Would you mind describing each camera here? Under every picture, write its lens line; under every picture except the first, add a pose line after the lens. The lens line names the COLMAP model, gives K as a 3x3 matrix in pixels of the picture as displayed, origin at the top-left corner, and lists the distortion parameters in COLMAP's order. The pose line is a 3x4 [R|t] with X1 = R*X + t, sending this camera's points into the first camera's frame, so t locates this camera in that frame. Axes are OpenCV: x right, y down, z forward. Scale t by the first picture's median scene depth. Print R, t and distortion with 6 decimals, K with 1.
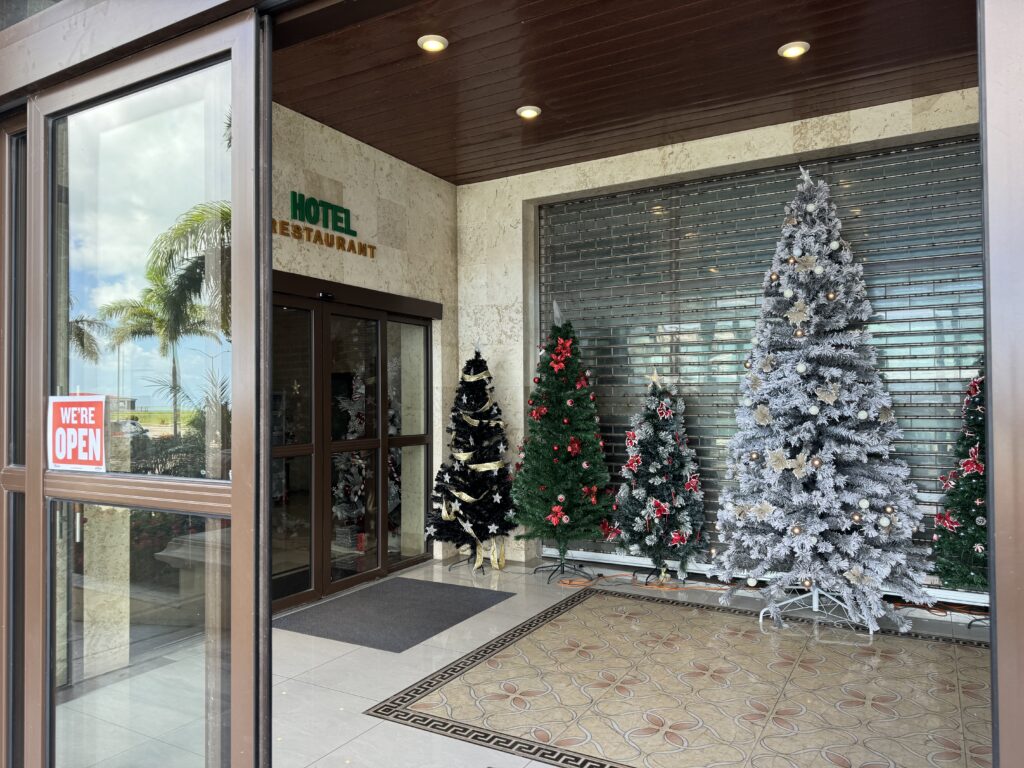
lens RADIAL K [[724.1, 0, 512.3], [0, 724.1, 390.0], [0, 0, 1]] dist [0.007510, 0.001917]
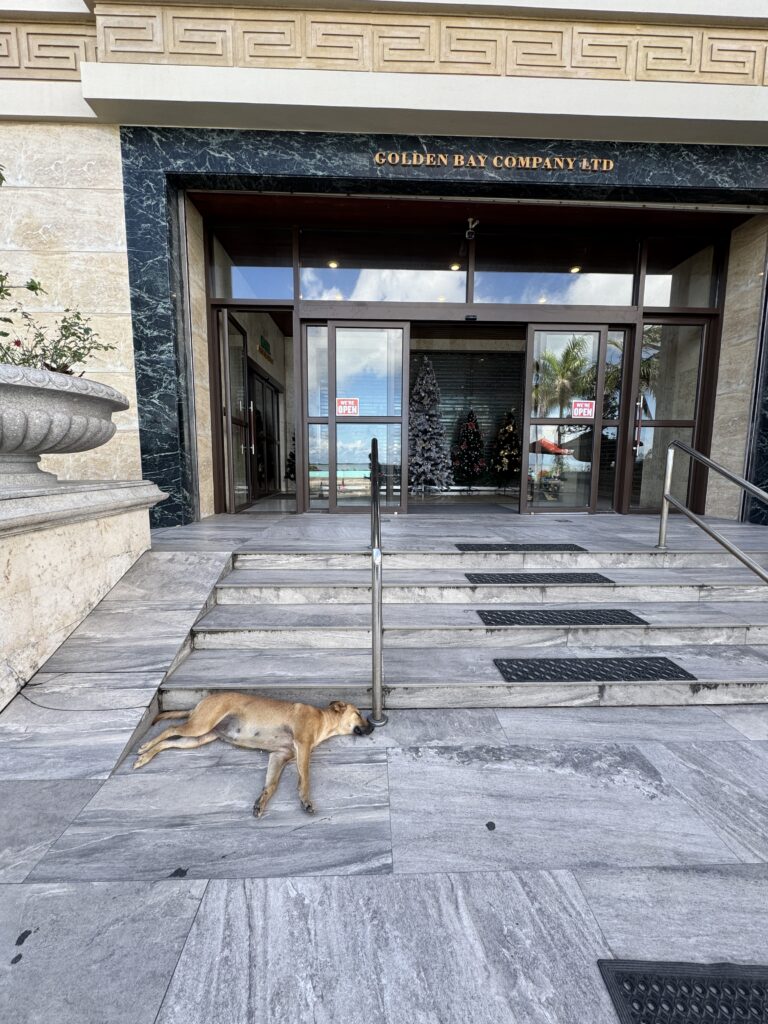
lens RADIAL K [[410.8, 0, 384.3], [0, 410.8, 510.2], [0, 0, 1]] dist [-0.000693, -0.000007]
pose [[0.847096, -0.044929, 0.529537, -0.821898], [-0.024893, 0.991972, 0.123986, 0.170128], [-0.530856, -0.118210, 0.839177, -0.574855]]
